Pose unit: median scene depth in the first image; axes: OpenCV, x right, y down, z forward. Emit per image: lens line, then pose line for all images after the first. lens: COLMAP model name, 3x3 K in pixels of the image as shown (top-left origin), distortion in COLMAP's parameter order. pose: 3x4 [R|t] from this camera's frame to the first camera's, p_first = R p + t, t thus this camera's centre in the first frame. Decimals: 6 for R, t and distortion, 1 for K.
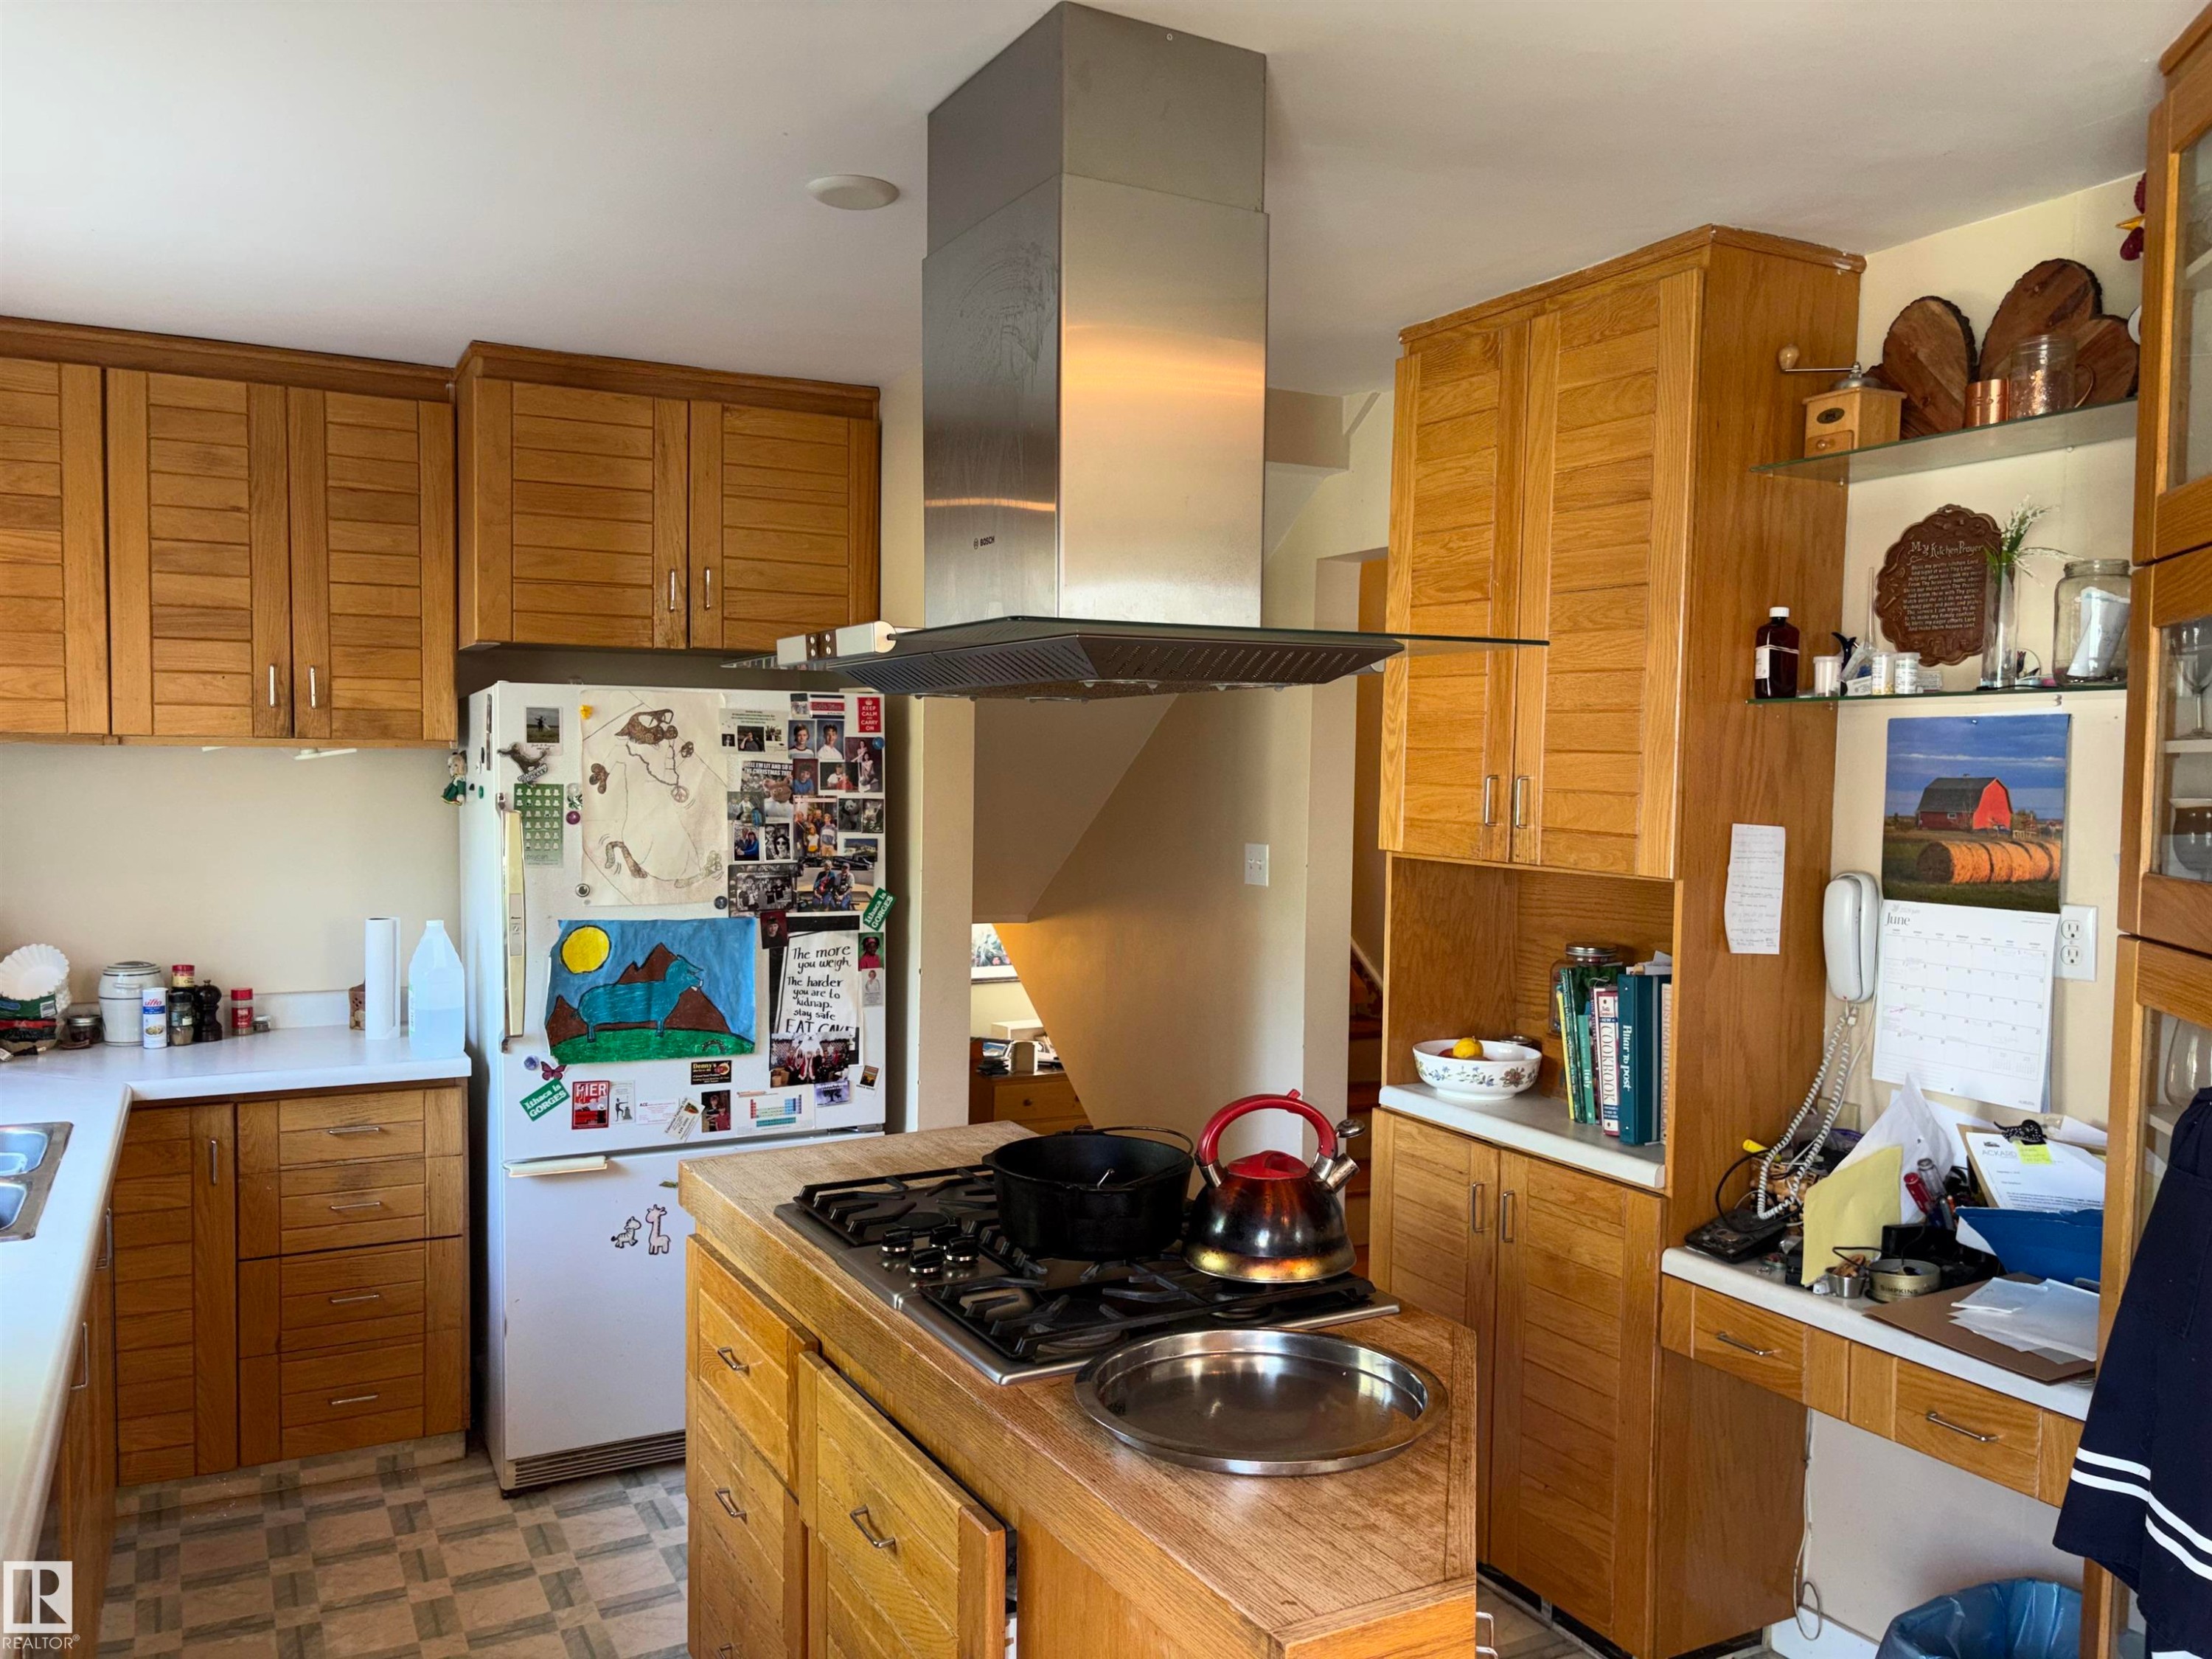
lens RADIAL K [[1664.3, 0, 1114.5], [0, 1664.3, 861.0], [0, 0, 1]] dist [0.052280, -0.060799]
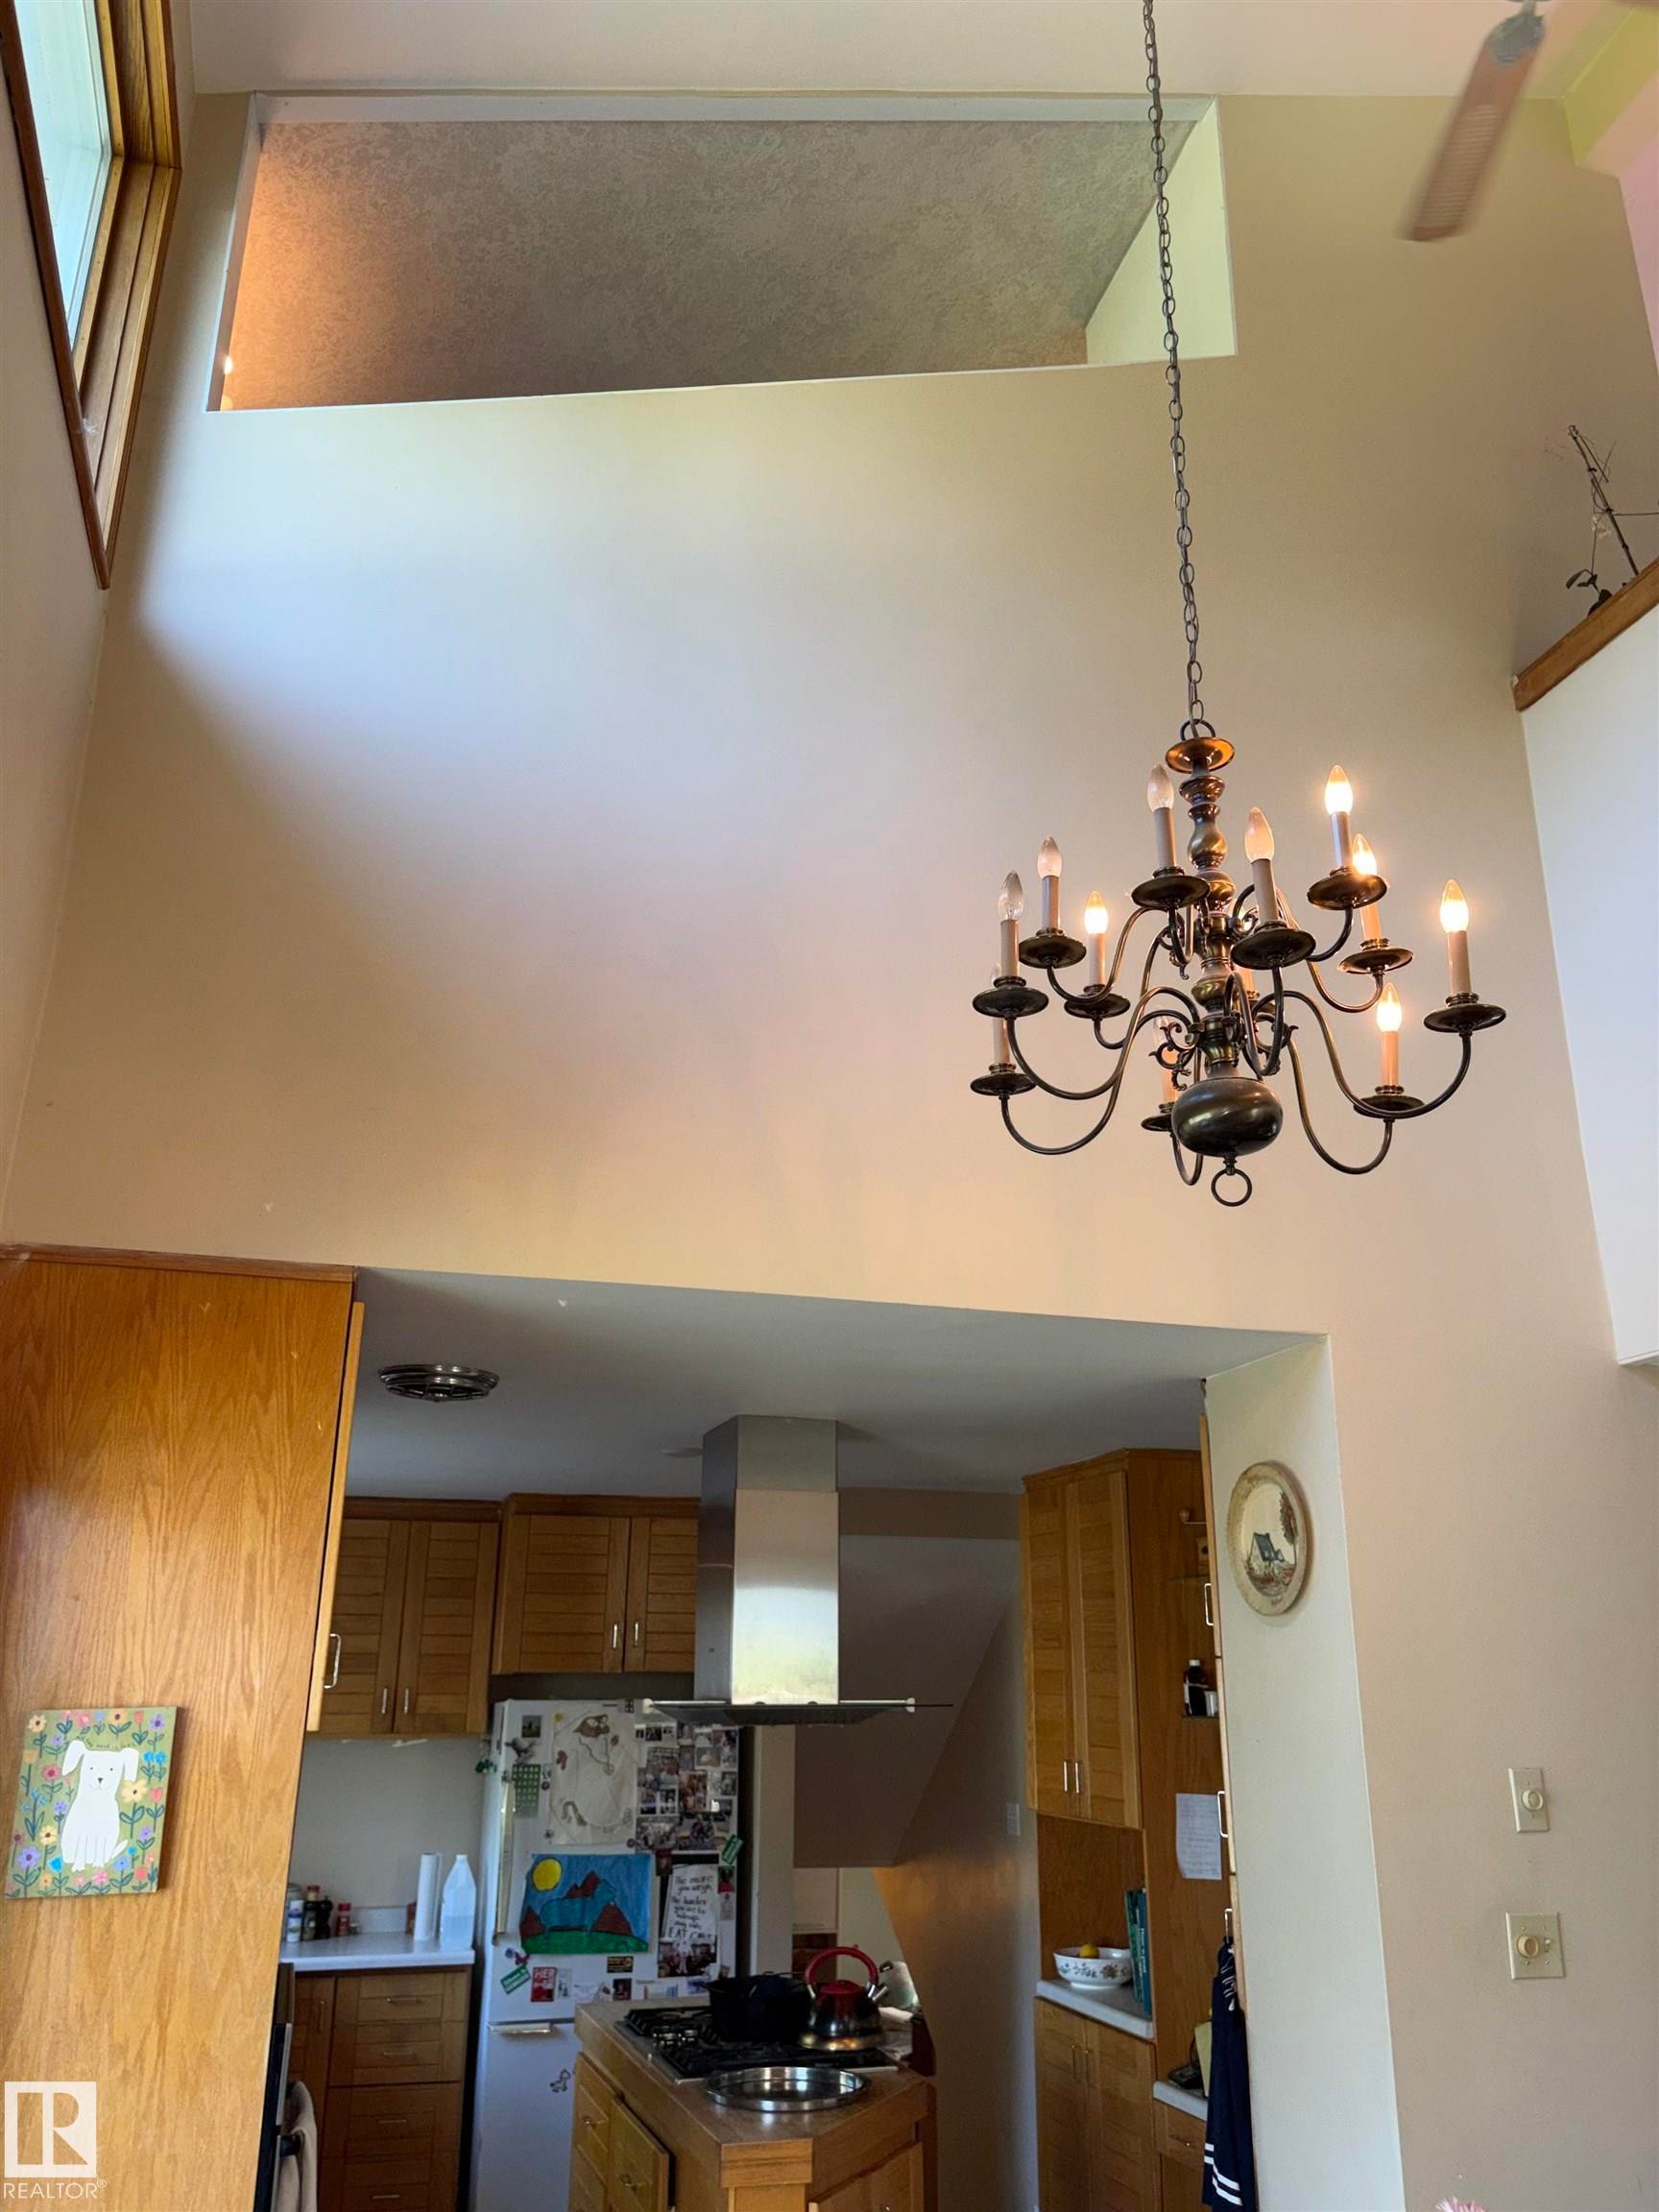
lens RADIAL K [[1664.3, 0, 821.4], [0, 1664.3, 1127.1], [0, 0, 1]] dist [0.052280, -0.060799]
pose [[0.978440, -0.074631, -0.192575, 0.300122], [-0.004236, 0.924979, -0.379995, 0.000114], [0.206487, 0.372618, 0.904720, -0.659137]]
